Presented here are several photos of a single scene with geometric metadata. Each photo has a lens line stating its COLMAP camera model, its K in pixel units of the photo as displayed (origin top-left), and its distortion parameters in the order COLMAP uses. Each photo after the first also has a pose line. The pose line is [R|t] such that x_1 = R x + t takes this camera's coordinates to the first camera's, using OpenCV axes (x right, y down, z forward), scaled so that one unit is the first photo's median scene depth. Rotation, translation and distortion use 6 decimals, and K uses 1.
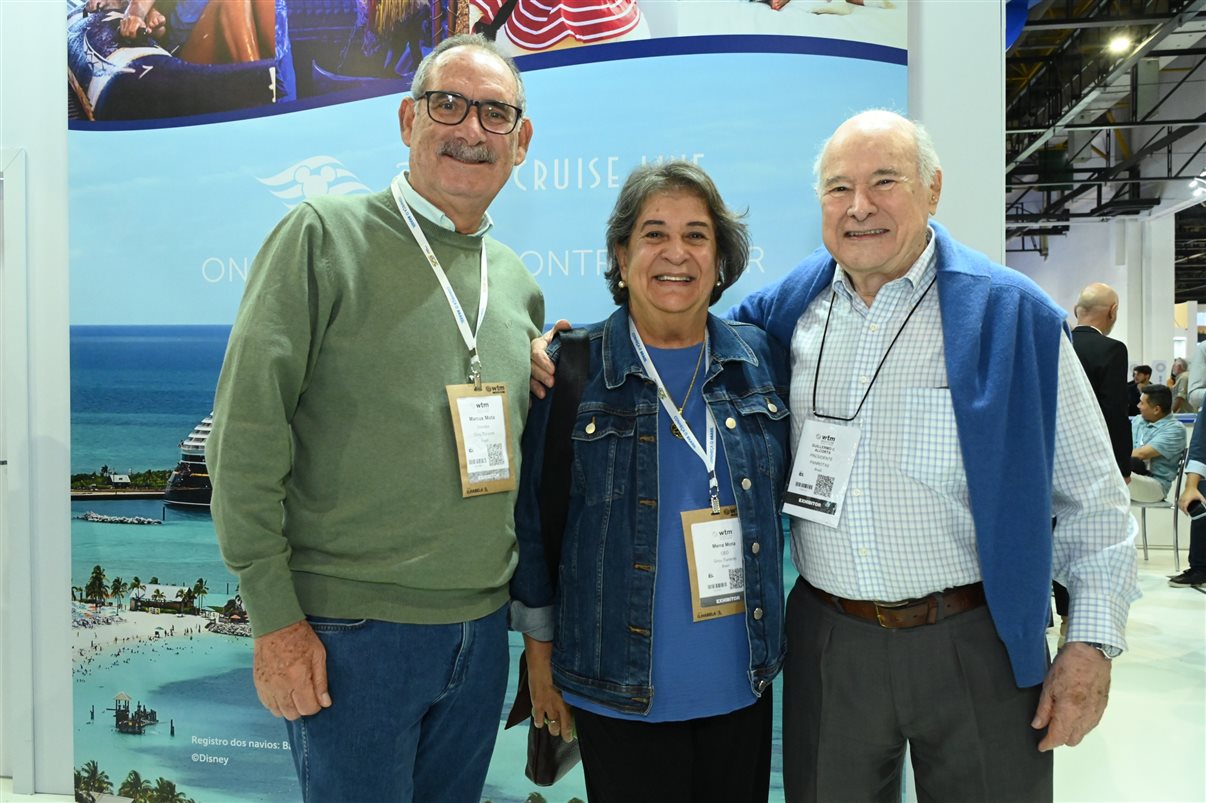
lens RADIAL K [[768.2, 0, 604.5], [0, 768.2, 357.4], [0, 0, 1]] dist [0.001628, -0.000530]
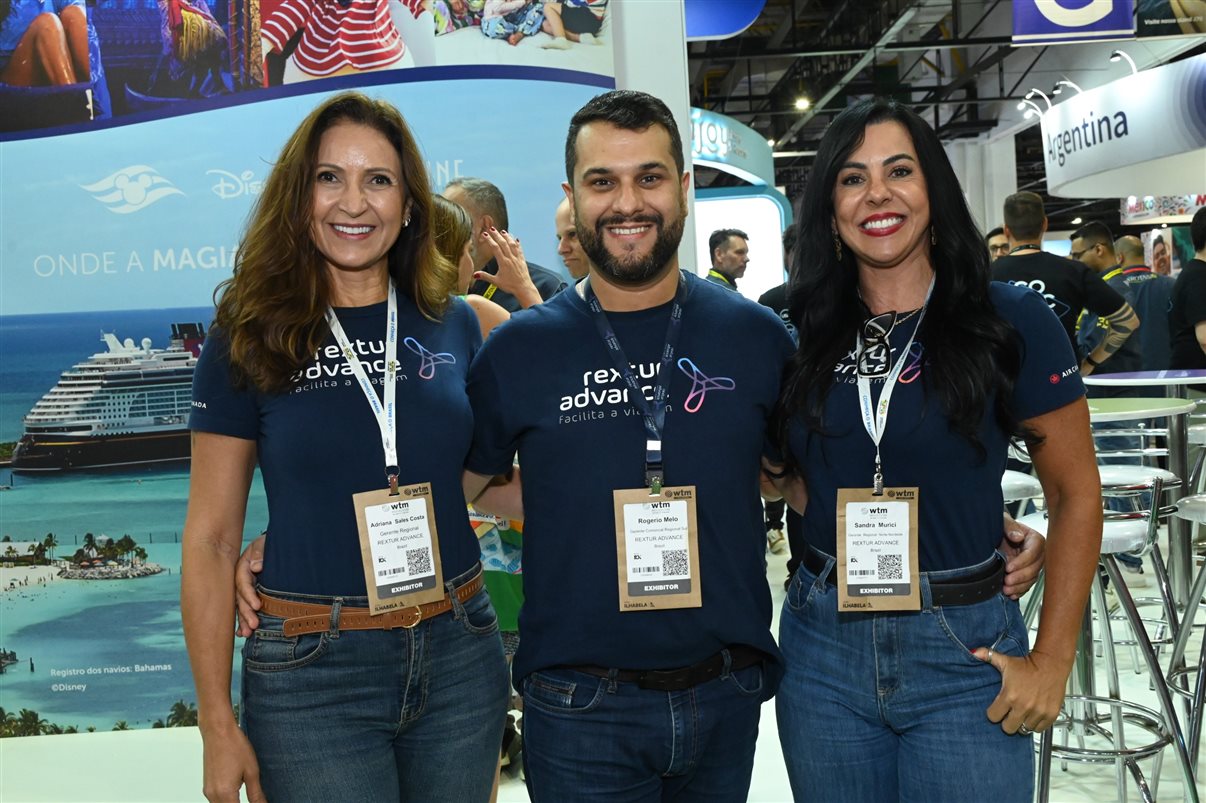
lens RADIAL K [[1179.9, 0, 590.1], [0, 1179.9, 398.5], [0, 0, 1]] dist [-0.008494, 0.005125]
pose [[0.985645, -0.057671, 0.158675, 0.006003], [0.046110, 0.996071, 0.075603, -0.011028], [-0.162412, -0.067202, 0.984432, -0.865225]]
